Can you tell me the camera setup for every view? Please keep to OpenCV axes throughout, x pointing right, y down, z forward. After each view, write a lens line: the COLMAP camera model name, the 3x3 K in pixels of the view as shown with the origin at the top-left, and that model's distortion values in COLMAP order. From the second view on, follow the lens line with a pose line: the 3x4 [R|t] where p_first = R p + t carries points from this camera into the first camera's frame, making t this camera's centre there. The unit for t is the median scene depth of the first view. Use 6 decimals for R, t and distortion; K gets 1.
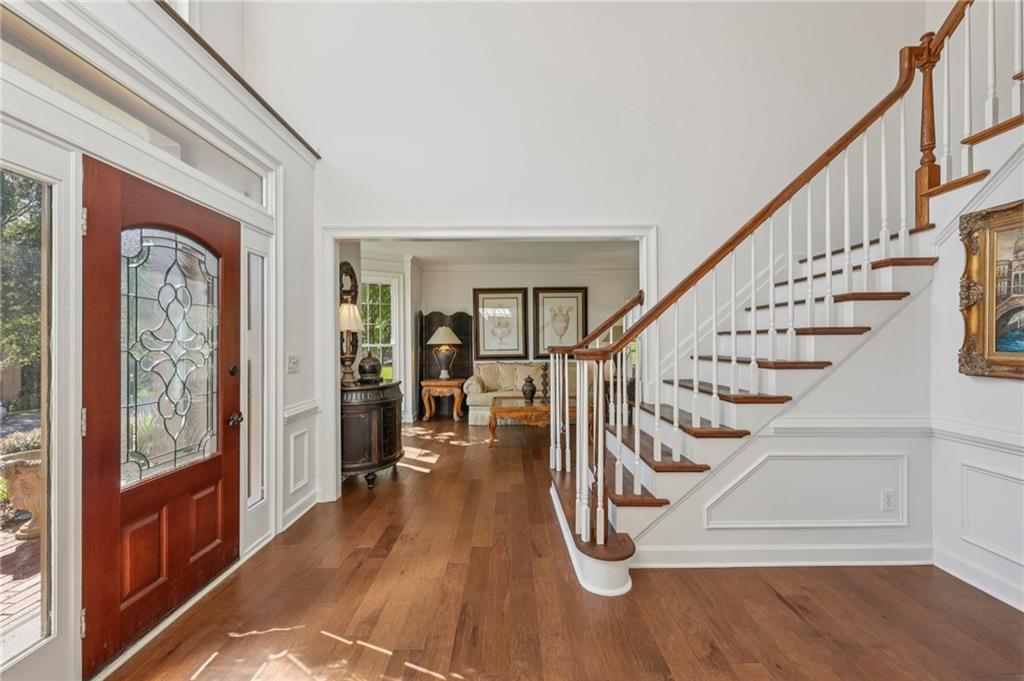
lens RADIAL K [[412.2, 0, 508.6], [0, 412.2, 344.3], [0, 0, 1]] dist [-0.000776, 0.000402]
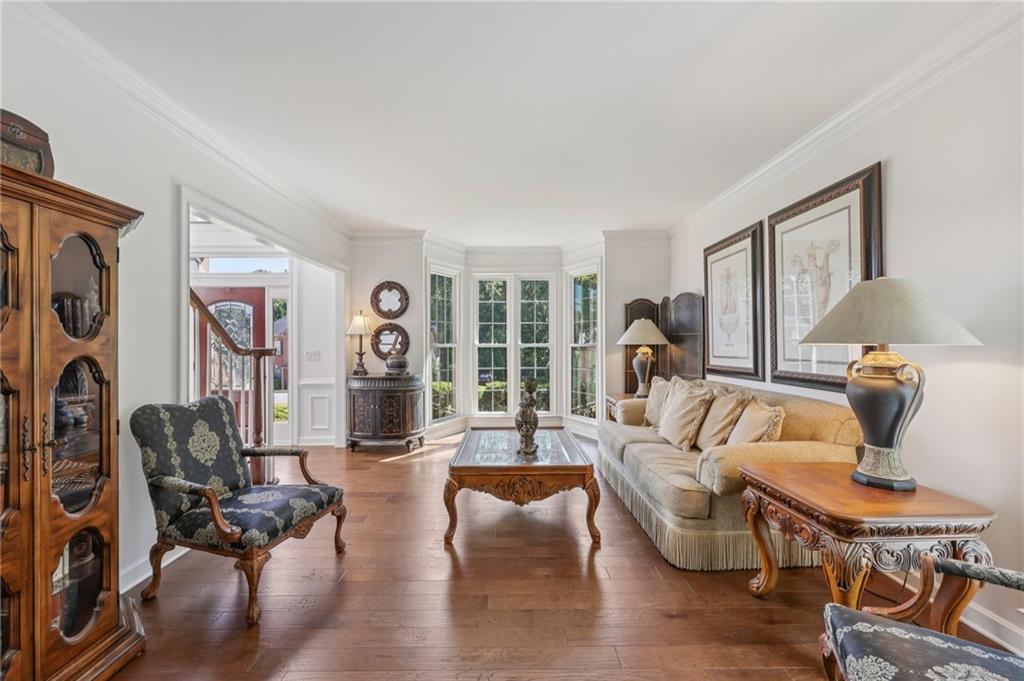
lens RADIAL K [[412.2, 0, 513.6], [0, 412.2, 344.3], [0, 0, 1]] dist [-0.000776, 0.000402]
pose [[0.016853, 0.013720, -0.999764, 1.320552], [-0.001217, 0.999905, 0.013702, -0.024293], [0.999857, 0.000985, 0.016868, 1.959261]]
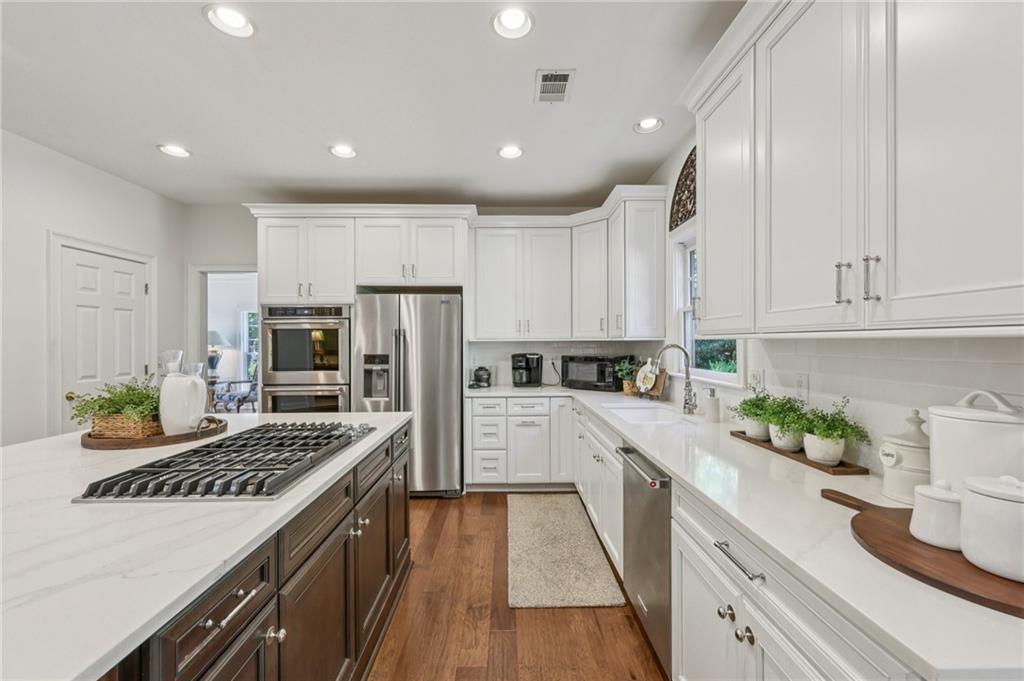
lens RADIAL K [[412.2, 0, 508.7], [0, 412.2, 342.2], [0, 0, 1]] dist [-0.000776, 0.000402]
pose [[0.999960, 0.005652, 0.006917, 2.658016], [-0.005595, 0.999951, -0.008205, -0.026714], [-0.006963, 0.008166, 0.999942, -0.240134]]
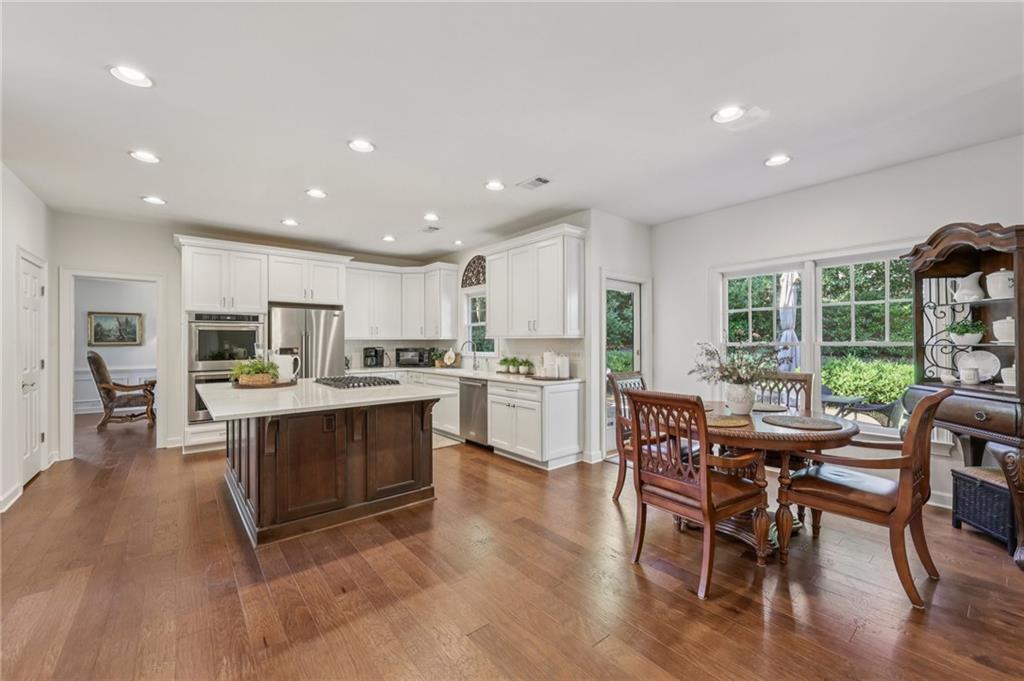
lens RADIAL K [[412.2, 0, 508.1], [0, 412.2, 341.3], [0, 0, 1]] dist [-0.000776, 0.000402]
pose [[0.783378, 0.006736, 0.621509, 1.906678], [0.001403, 0.999920, -0.012606, -0.003929], [-0.621544, 0.010747, 0.783306, -1.069663]]
